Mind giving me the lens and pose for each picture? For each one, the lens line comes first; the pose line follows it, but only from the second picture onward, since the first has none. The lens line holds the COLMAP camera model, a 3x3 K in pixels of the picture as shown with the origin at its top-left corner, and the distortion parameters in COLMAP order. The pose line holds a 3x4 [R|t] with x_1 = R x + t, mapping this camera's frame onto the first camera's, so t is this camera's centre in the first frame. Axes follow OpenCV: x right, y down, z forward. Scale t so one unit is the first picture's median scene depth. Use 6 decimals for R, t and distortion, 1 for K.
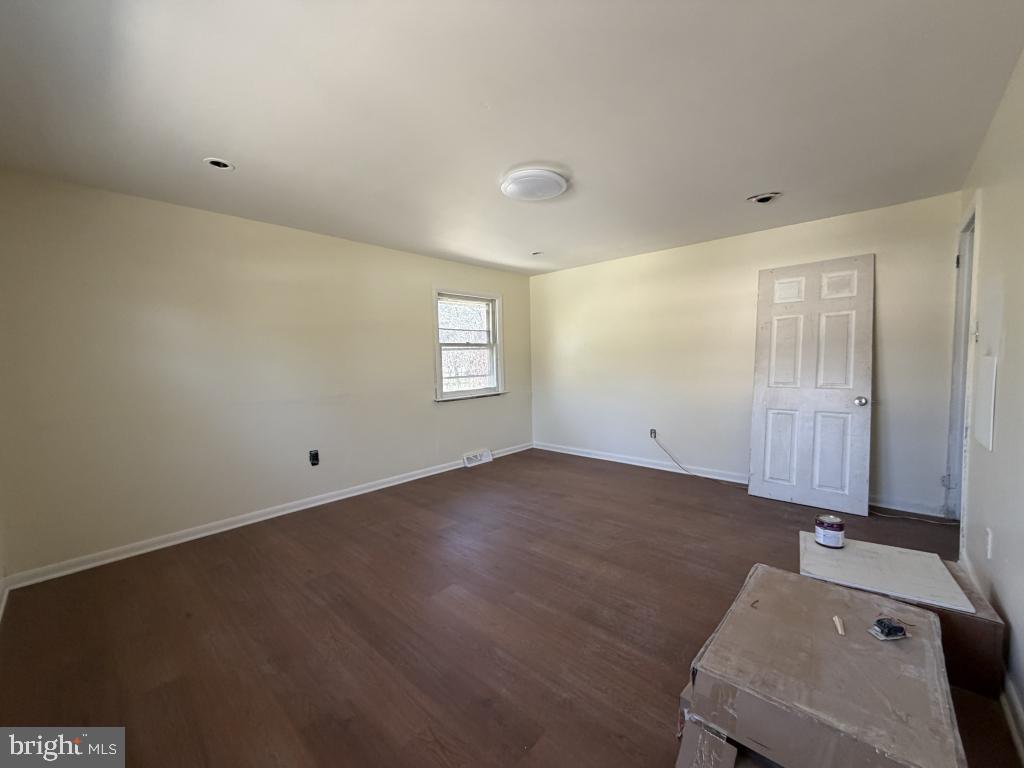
lens RADIAL K [[404.4, 0, 509.1], [0, 404.4, 379.8], [0, 0, 1]] dist [0.000971, -0.000044]
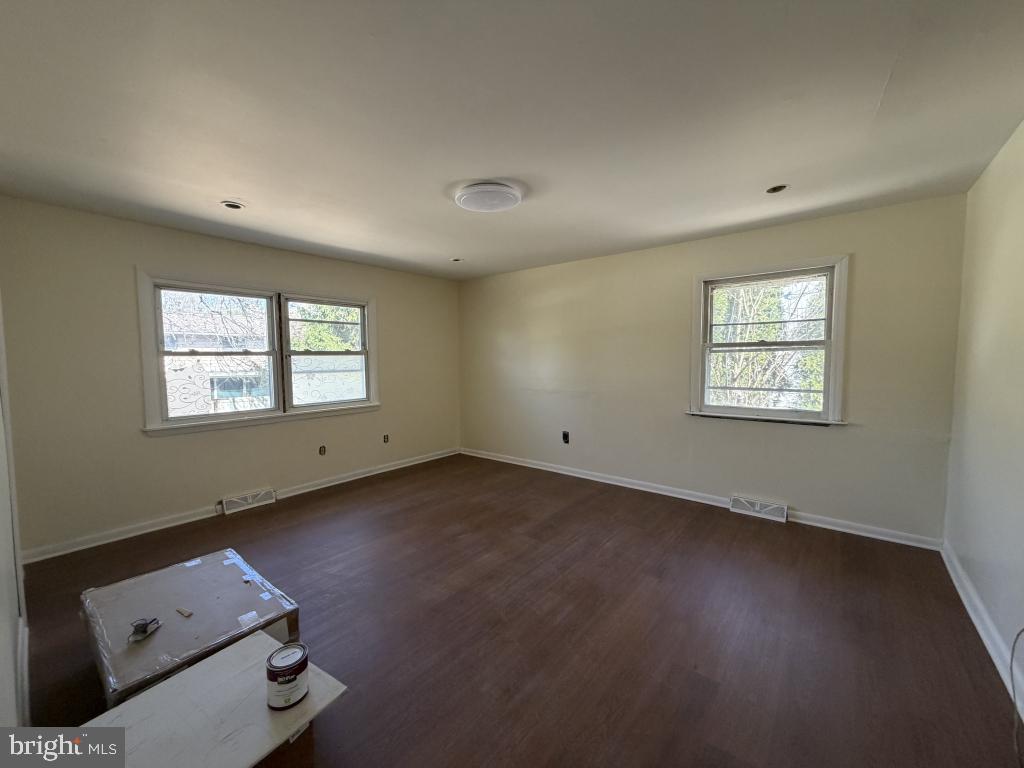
lens RADIAL K [[404.4, 0, 509.8], [0, 404.4, 383.3], [0, 0, 1]] dist [0.000971, -0.000044]
pose [[0.090906, 0.086571, -0.992089, 0.571888], [-0.051974, 0.995269, 0.082086, -0.055239], [0.994502, 0.044101, 0.094976, 0.517463]]
